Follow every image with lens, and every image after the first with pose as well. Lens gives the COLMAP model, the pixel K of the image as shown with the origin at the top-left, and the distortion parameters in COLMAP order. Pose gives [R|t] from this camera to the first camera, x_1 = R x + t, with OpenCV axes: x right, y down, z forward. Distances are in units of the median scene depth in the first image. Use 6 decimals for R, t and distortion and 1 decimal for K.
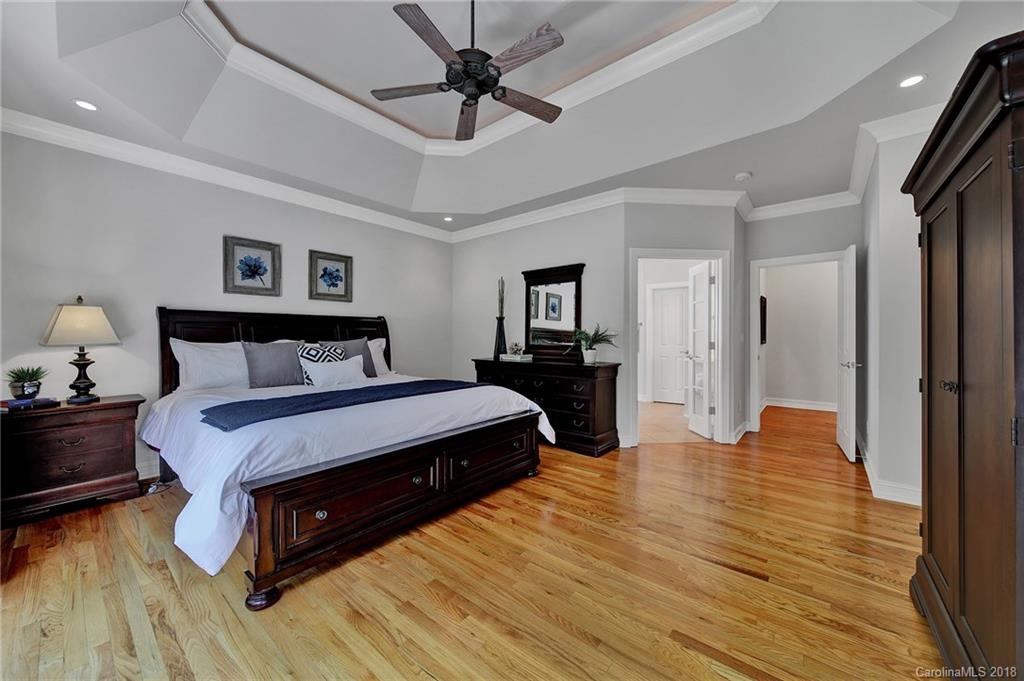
lens RADIAL K [[362.3, 0, 508.0], [0, 362.3, 336.7], [0, 0, 1]] dist [-0.001034, -0.000078]
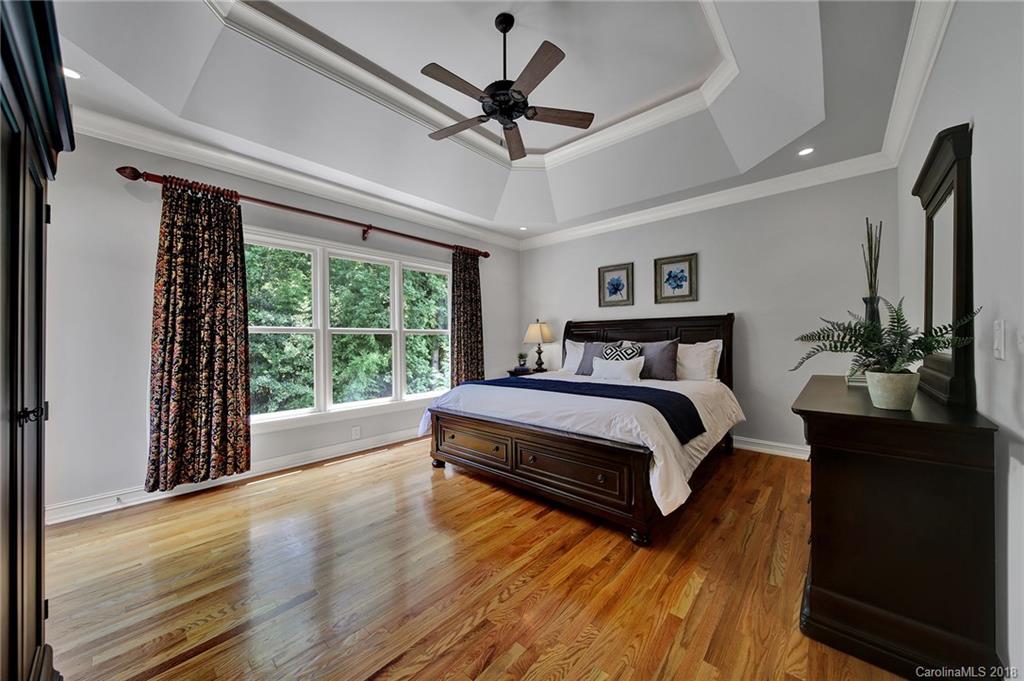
lens RADIAL K [[362.3, 0, 508.0], [0, 362.3, 336.7], [0, 0, 1]] dist [-0.001034, -0.000078]
pose [[-0.023618, -0.005894, -0.999704, 0.630611], [0.006739, 0.999959, -0.006054, -0.000588], [0.999698, -0.006880, -0.023578, 0.646439]]
